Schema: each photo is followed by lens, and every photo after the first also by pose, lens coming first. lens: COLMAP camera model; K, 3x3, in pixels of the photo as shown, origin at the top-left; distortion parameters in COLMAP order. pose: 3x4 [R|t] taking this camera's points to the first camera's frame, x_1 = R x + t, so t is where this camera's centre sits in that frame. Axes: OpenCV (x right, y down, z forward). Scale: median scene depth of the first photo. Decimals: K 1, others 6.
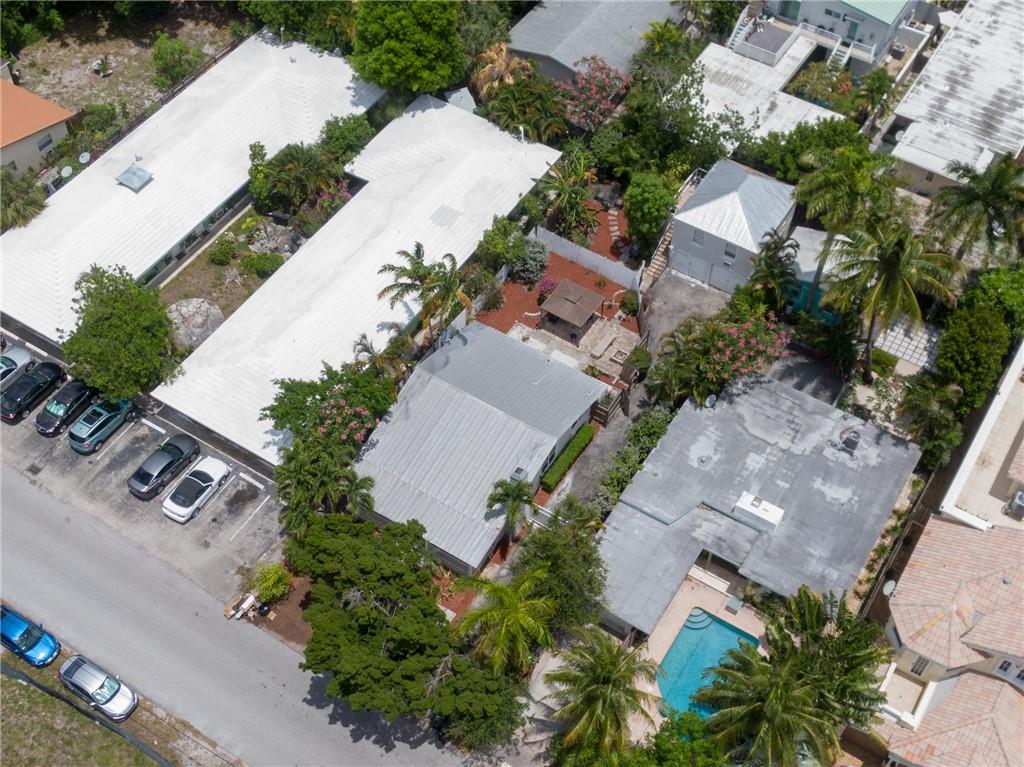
lens RADIAL K [[1260.3, 0, 514.7], [0, 1260.3, 383.4], [0, 0, 1]] dist [0.001877, 0.019983]
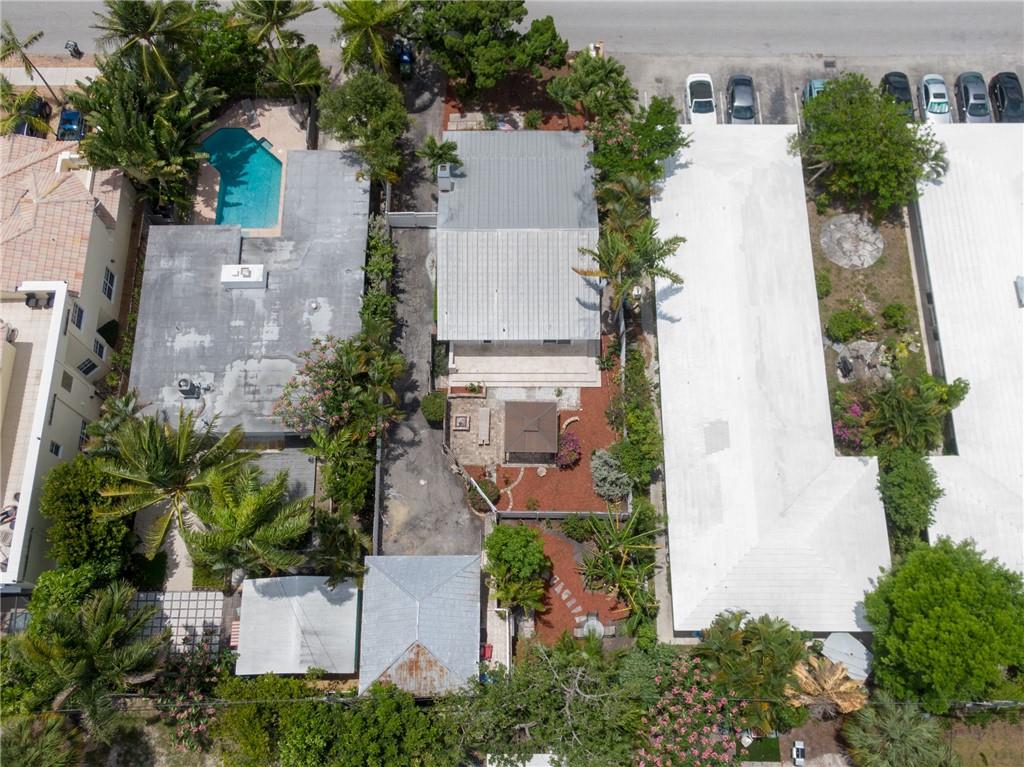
lens RADIAL K [[968.3, 0, 510.5], [0, 968.3, 400.5], [0, 0, 1]] dist [0.001698, 0.010686]
pose [[-0.848037, 0.492077, -0.196708, 0.186358], [-0.428394, -0.418060, 0.801065, -0.608170], [0.311949, 0.763601, 0.565333, 0.591236]]
